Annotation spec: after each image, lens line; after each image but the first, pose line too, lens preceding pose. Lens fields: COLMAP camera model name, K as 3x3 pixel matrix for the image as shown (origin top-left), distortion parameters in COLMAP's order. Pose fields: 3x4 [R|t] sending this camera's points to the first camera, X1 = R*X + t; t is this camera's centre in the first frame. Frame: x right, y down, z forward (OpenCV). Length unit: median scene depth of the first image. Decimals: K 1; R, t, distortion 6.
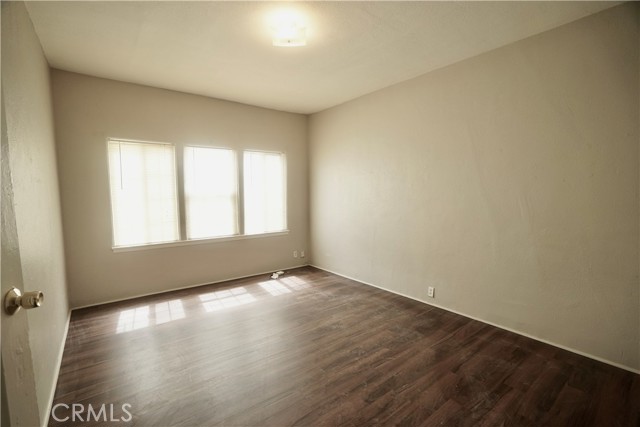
lens RADIAL K [[293.1, 0, 319.4], [0, 293.1, 218.0], [0, 0, 1]] dist [-0.068585, 0.032586]
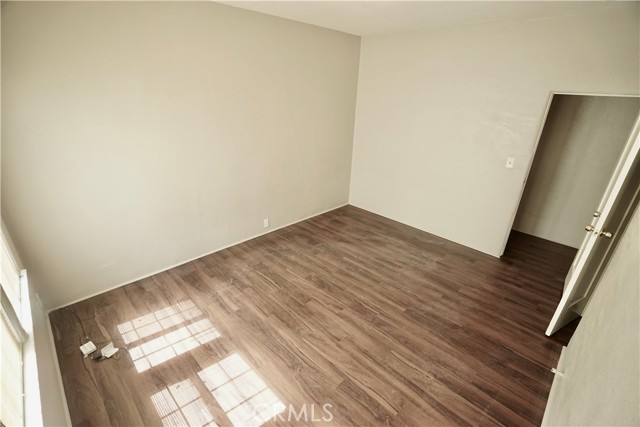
lens RADIAL K [[293.1, 0, 319.4], [0, 293.1, 218.0], [0, 0, 1]] dist [-0.068585, 0.032586]
pose [[-0.126646, -0.402103, 0.906793, -0.827505], [0.055565, 0.909843, 0.411216, -0.281264], [-0.990390, 0.102465, -0.092885, 1.015118]]
